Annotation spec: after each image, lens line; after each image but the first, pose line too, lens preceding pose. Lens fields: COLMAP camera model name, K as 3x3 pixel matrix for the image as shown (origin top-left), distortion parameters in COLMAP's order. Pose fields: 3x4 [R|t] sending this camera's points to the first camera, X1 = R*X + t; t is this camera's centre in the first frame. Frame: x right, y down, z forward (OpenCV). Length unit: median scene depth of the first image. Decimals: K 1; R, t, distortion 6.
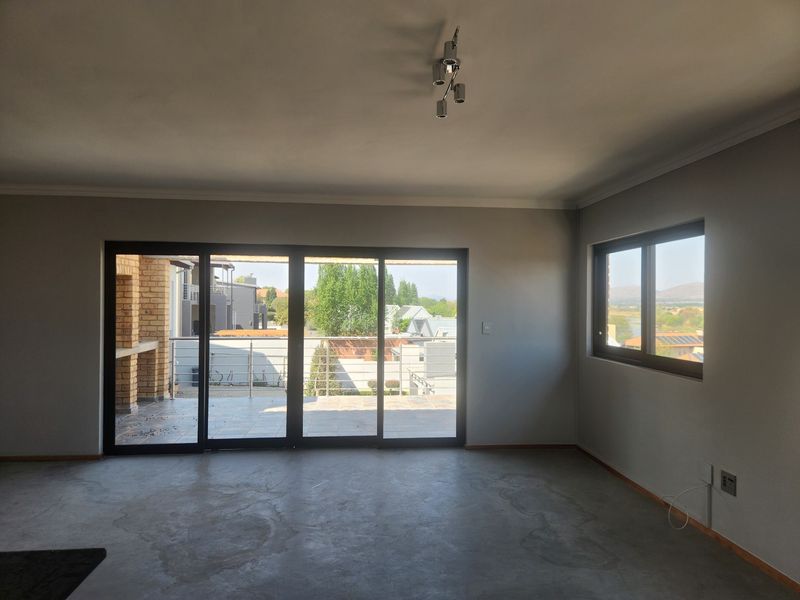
lens RADIAL K [[539.0, 0, 398.6], [0, 539.0, 301.6], [0, 0, 1]] dist [0.036722, 0.000753]
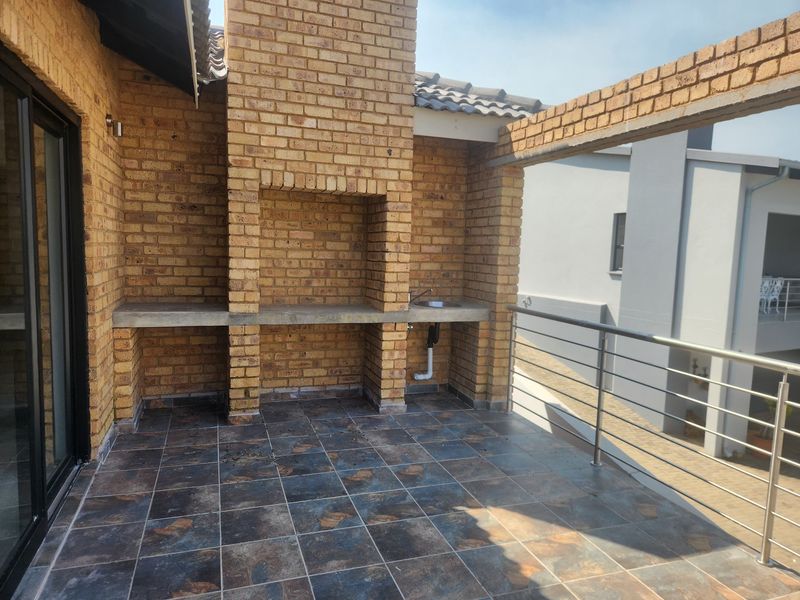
lens RADIAL K [[539.0, 0, 399.6], [0, 539.0, 301.2], [0, 0, 1]] dist [0.036722, 0.000753]
pose [[0.236197, 0.101033, -0.966438, 0.034852], [-0.031303, 0.994855, 0.096353, 0.003551], [0.971201, 0.007494, 0.238145, 0.262149]]
